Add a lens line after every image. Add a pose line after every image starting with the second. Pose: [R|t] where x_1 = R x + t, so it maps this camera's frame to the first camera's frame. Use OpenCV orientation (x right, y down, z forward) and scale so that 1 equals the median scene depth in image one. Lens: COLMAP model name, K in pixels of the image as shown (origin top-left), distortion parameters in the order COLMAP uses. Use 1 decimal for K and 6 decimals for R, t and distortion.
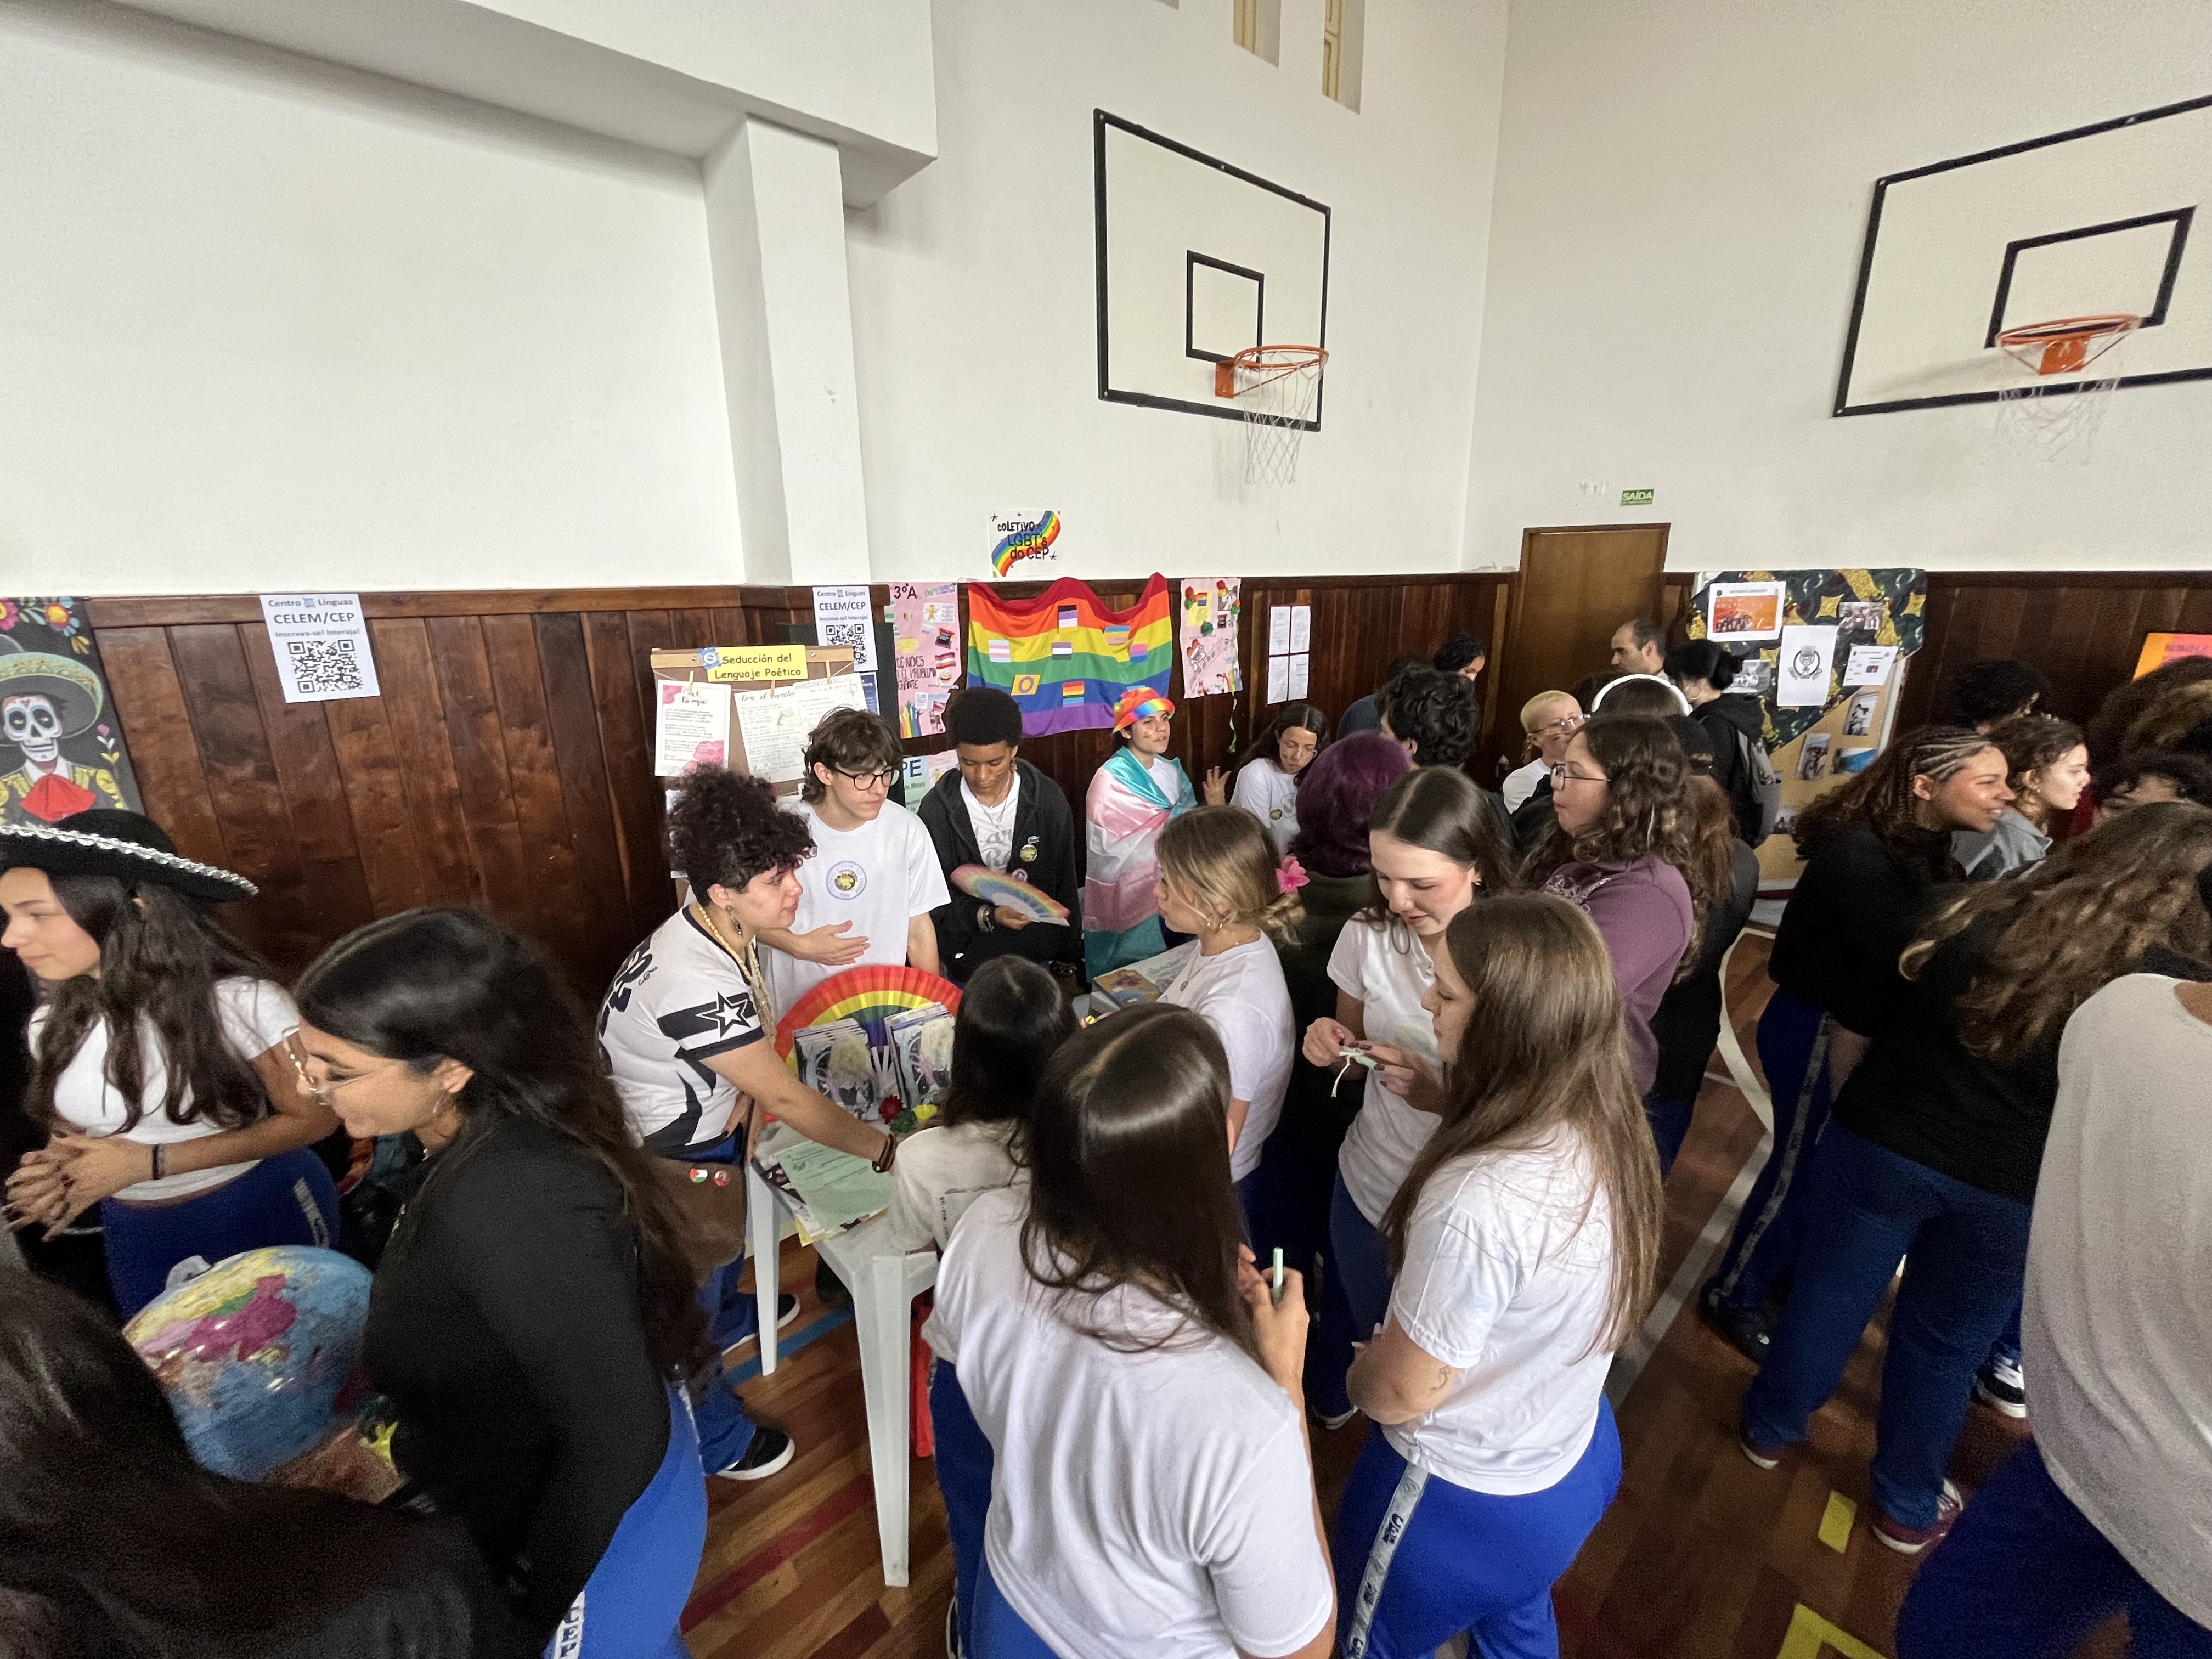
lens RADIAL K [[886.6, 0, 1084.6], [0, 886.6, 806.4], [0, 0, 1]] dist [-0.010594, 0.001087]
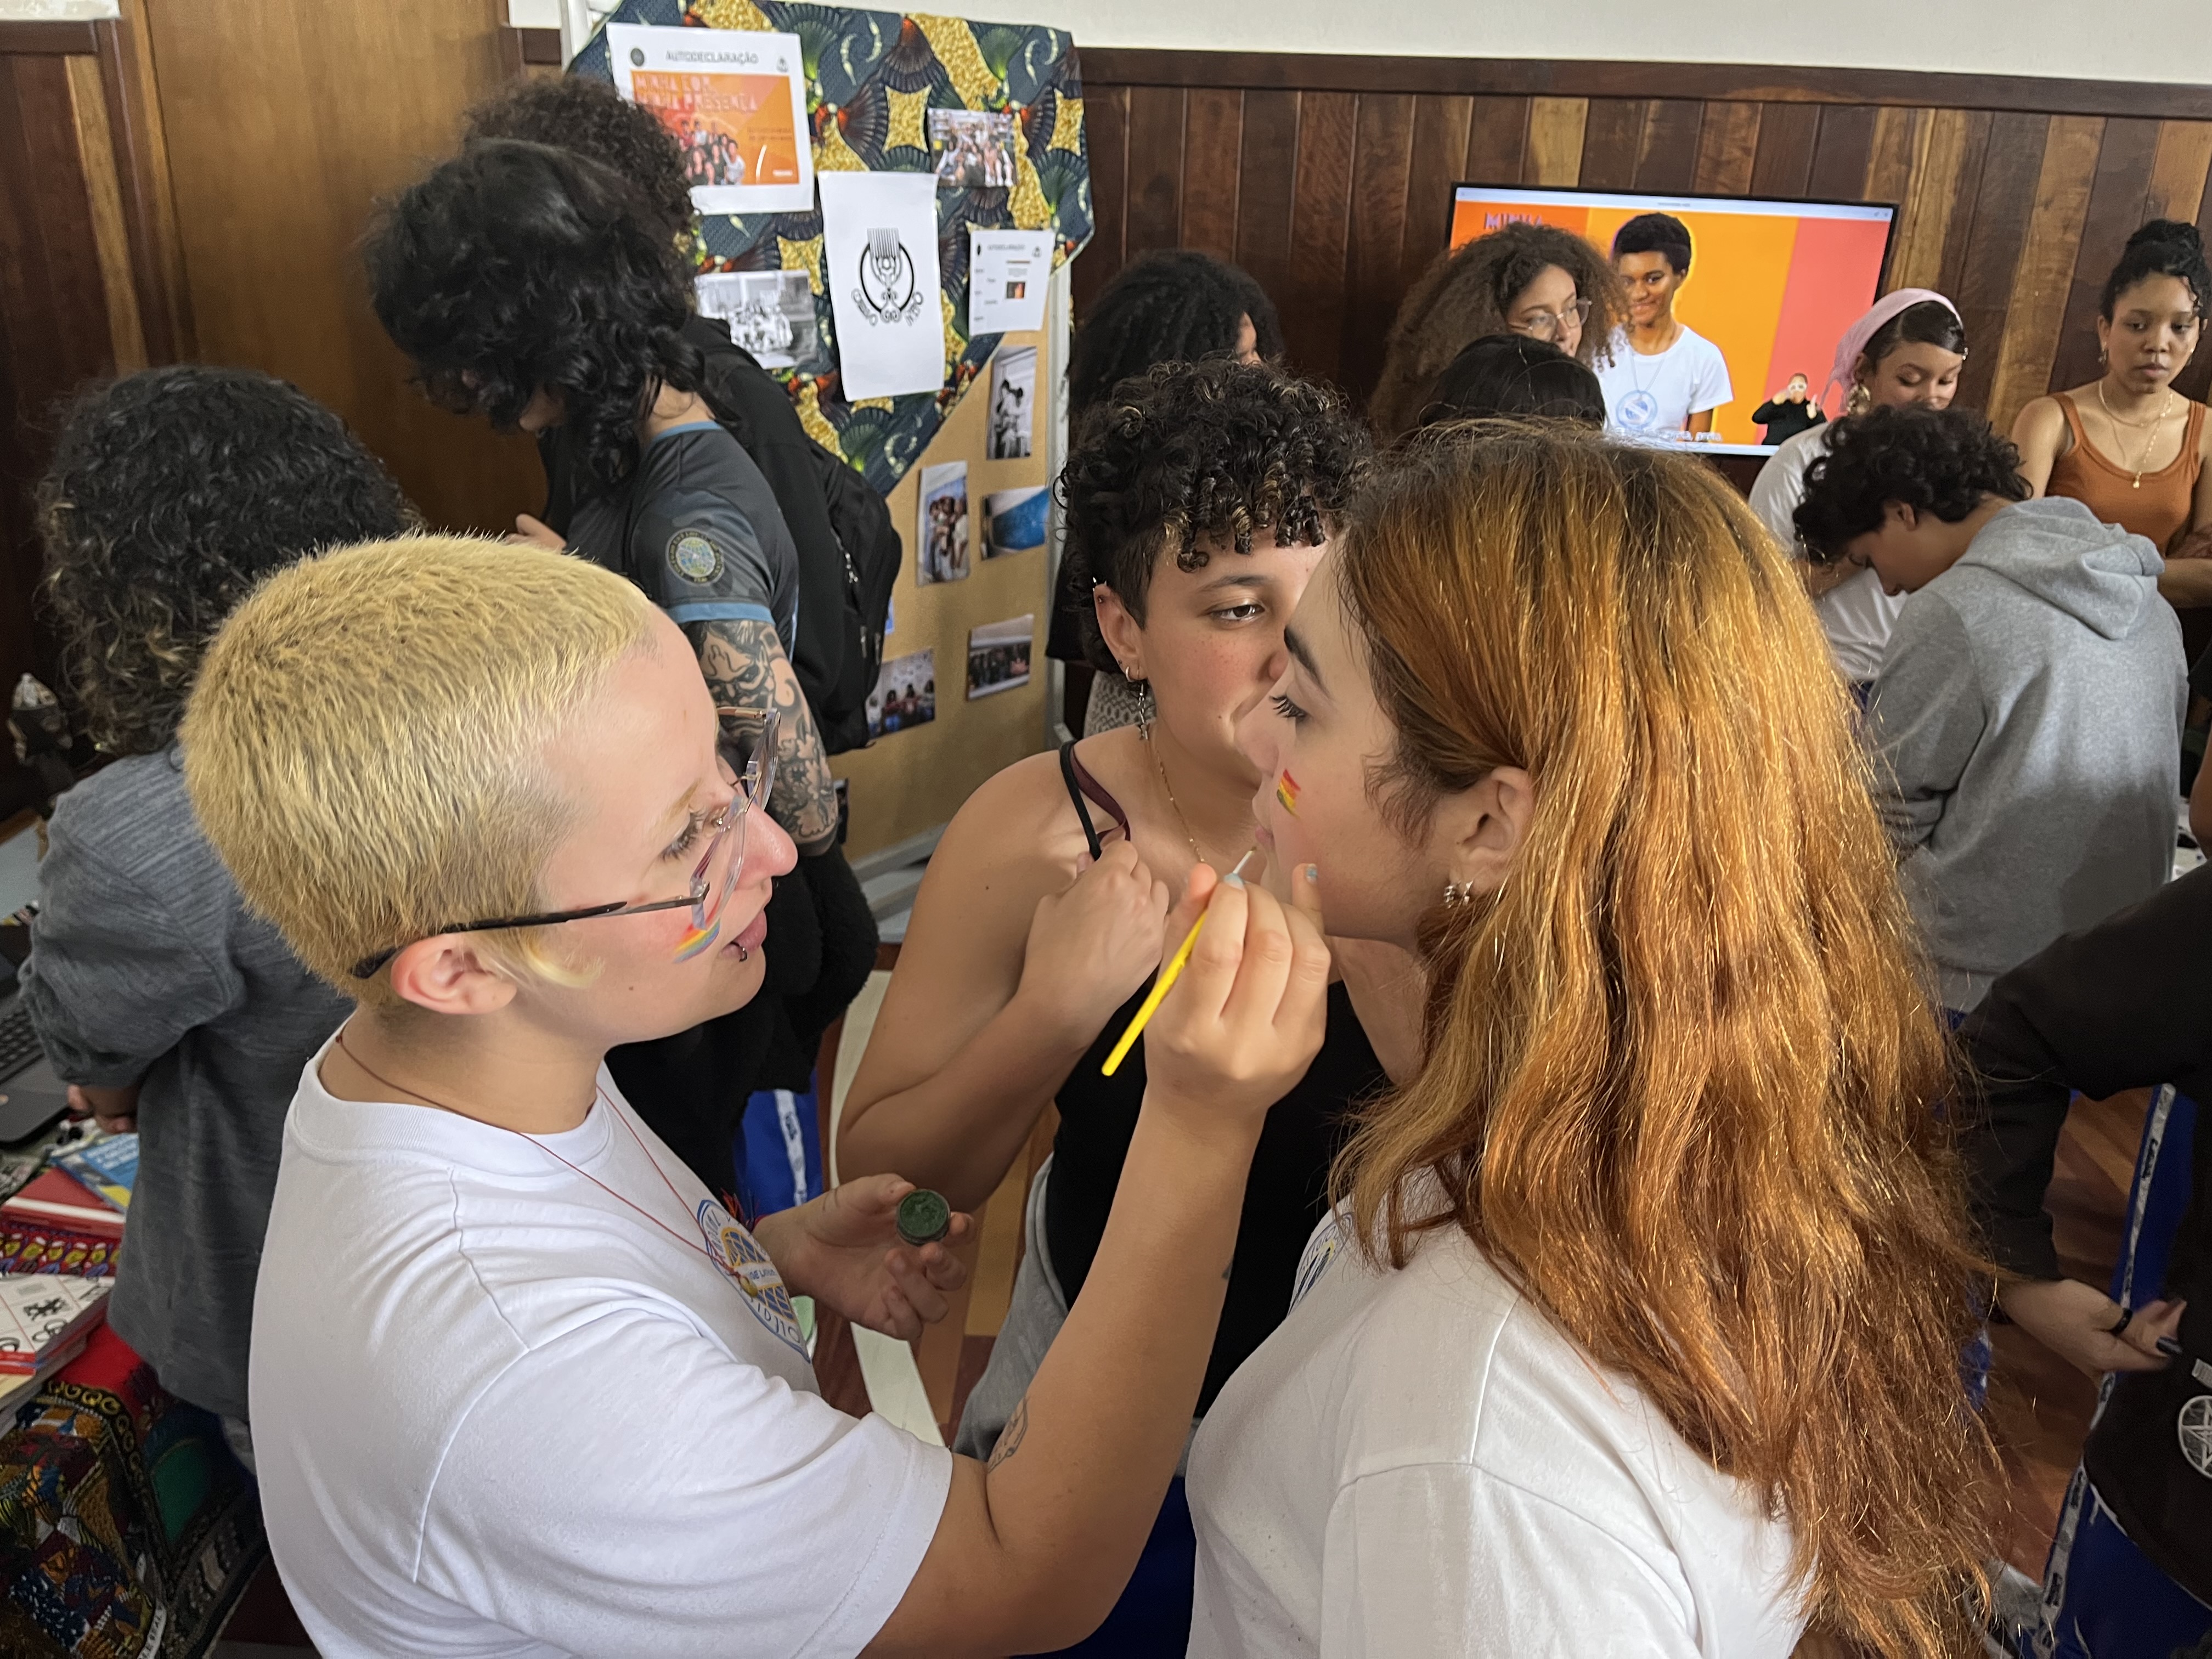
lens RADIAL K [[1683.0, 0, 1113.3], [0, 1683.0, 823.5], [0, 0, 1]] dist [0.044887, -0.061568]
pose [[0.681507, -0.243905, 0.689970, 0.332233], [0.158089, 0.969630, 0.186614, -0.056485], [-0.714532, -0.018102, 0.699369, 0.423603]]
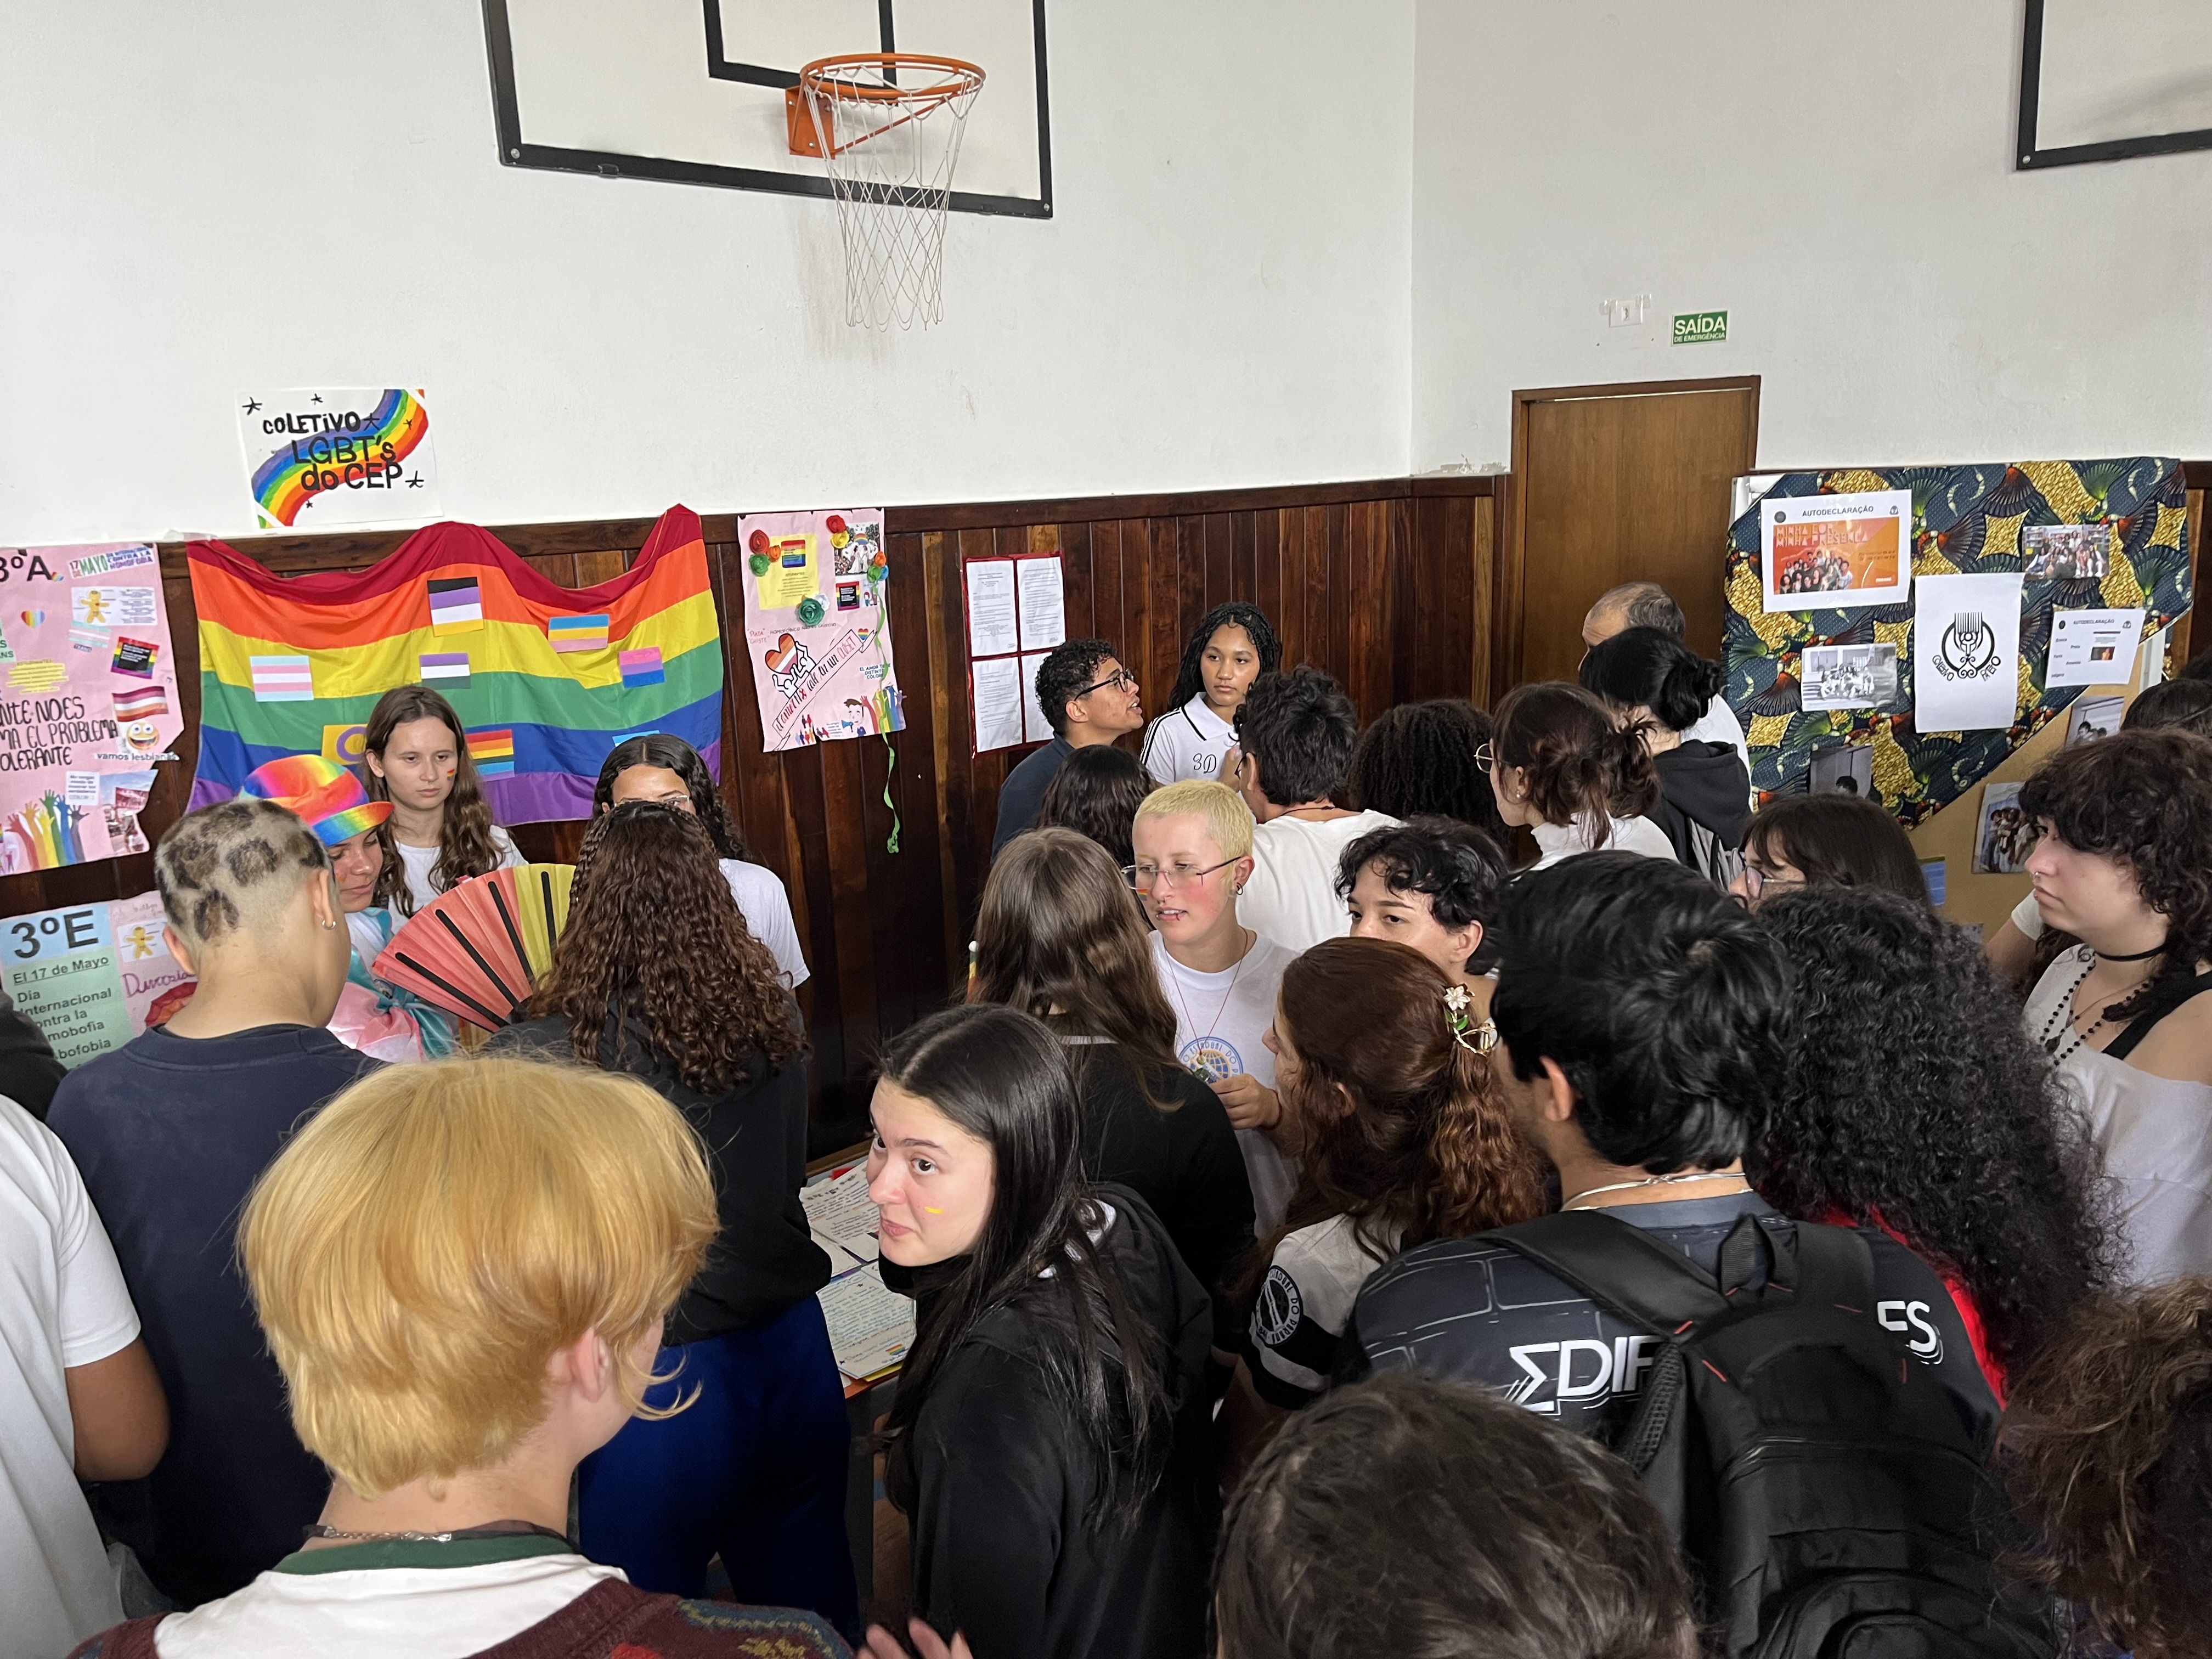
lens RADIAL K [[1683.0, 0, 1096.4], [0, 1683.0, 817.4], [0, 0, 1]] dist [0.044887, -0.061568]
pose [[0.998199, -0.032979, 0.050116, 0.264144], [0.035596, 0.998000, -0.052243, -0.030906], [-0.048293, 0.053933, 0.997376, 0.051415]]
